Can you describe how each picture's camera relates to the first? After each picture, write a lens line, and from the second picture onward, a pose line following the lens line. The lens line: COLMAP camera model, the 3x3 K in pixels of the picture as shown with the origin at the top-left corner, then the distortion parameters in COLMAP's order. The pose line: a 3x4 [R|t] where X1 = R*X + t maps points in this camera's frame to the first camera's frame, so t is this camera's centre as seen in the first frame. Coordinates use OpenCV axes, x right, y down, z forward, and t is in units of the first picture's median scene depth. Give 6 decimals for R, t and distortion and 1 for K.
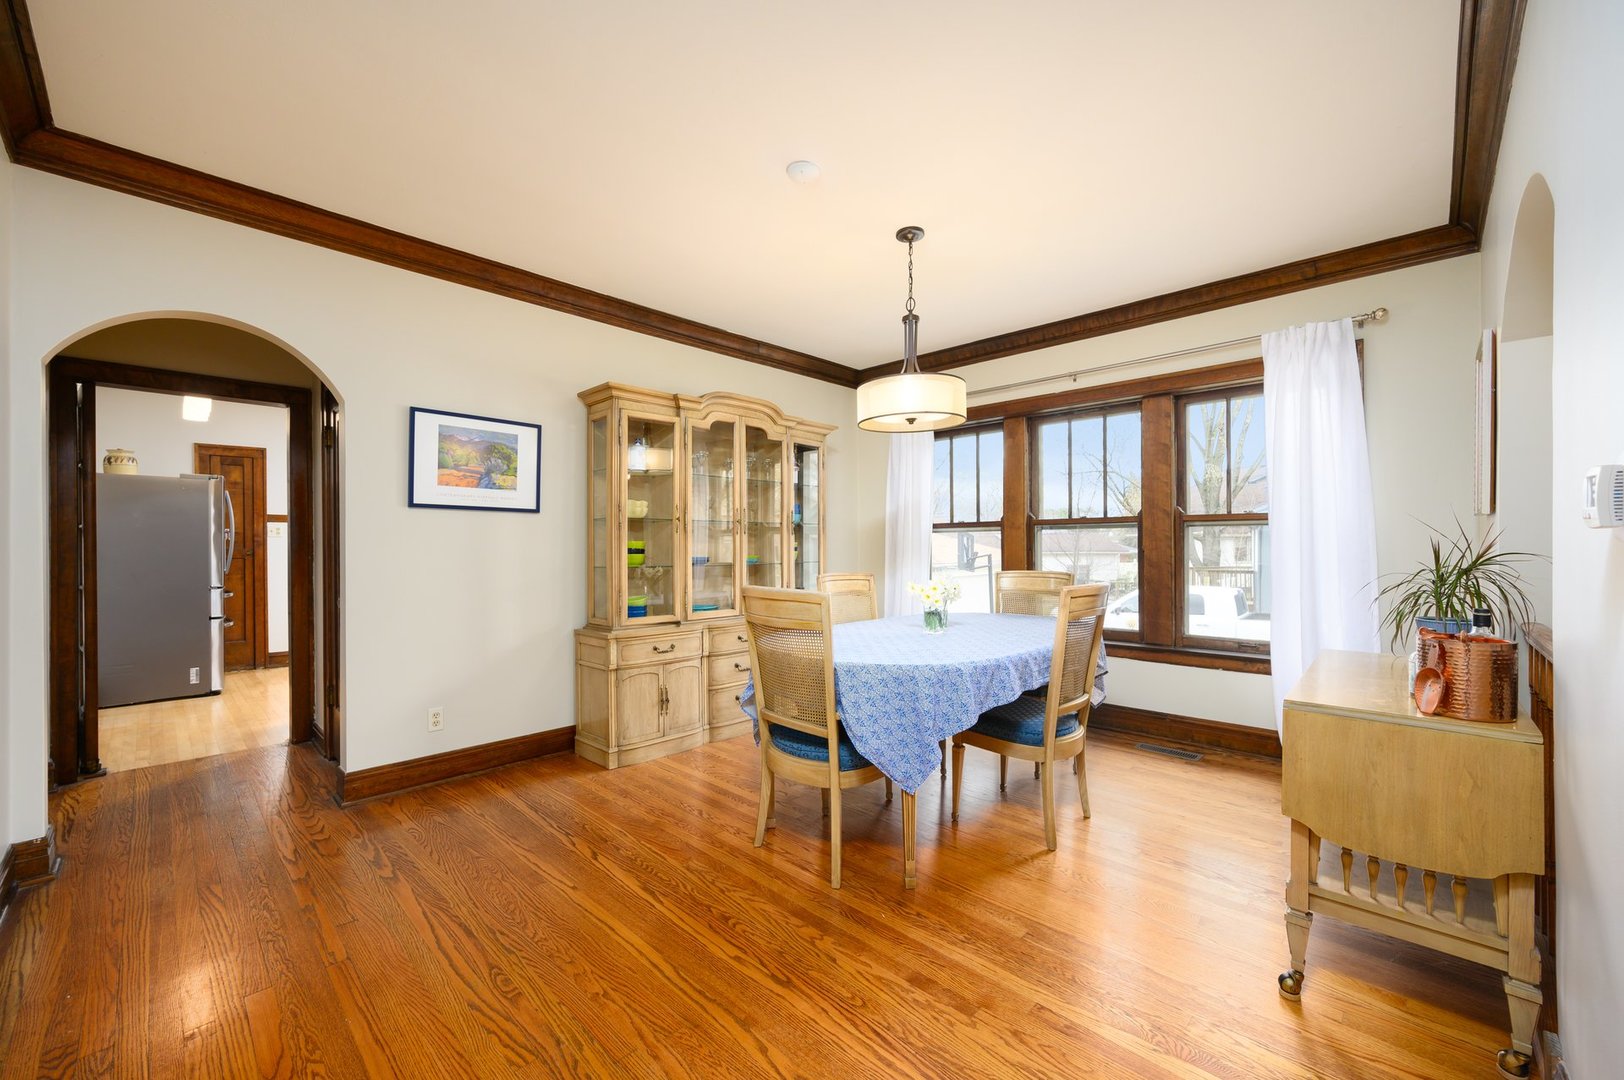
lens RADIAL K [[638.2, 0, 813.7], [0, 638.2, 549.2], [0, 0, 1]] dist [0.003372, 0.000370]
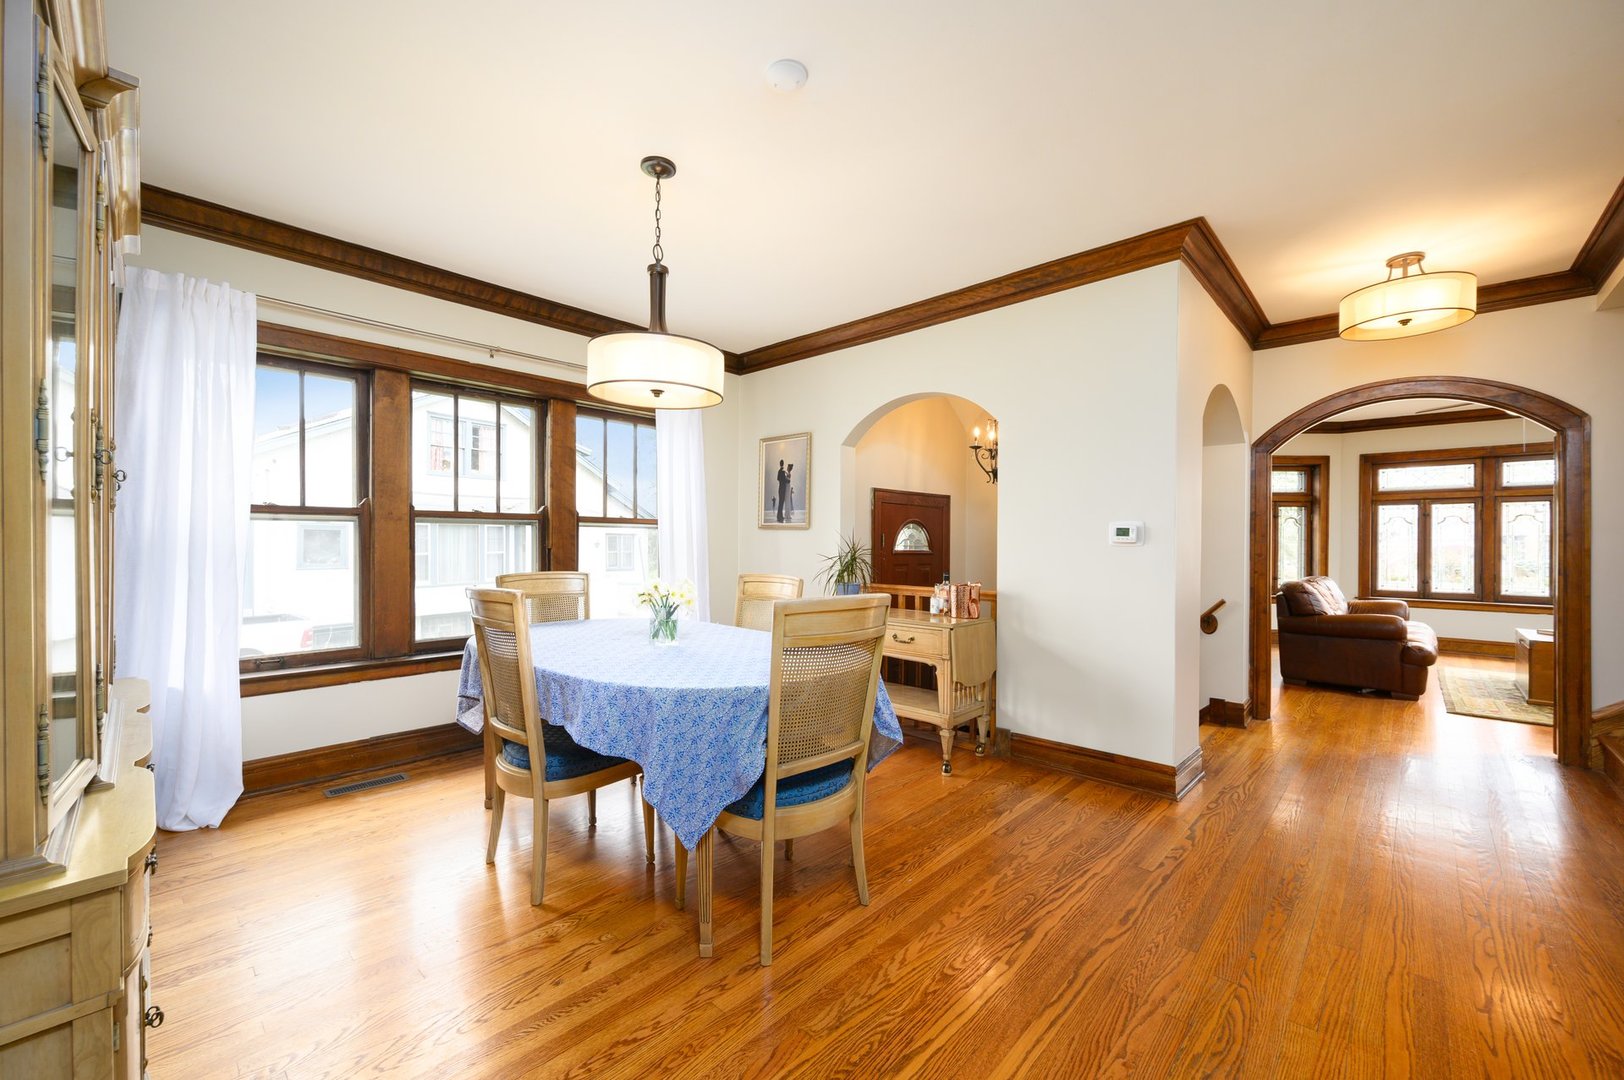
lens RADIAL K [[638.2, 0, 808.7], [0, 638.2, 543.9], [0, 0, 1]] dist [0.003372, 0.000370]
pose [[-0.008995, 0.001940, 0.999958, -0.560614], [0.002593, 0.999995, -0.001917, -0.002217], [-0.999956, 0.002575, -0.009000, 0.669412]]
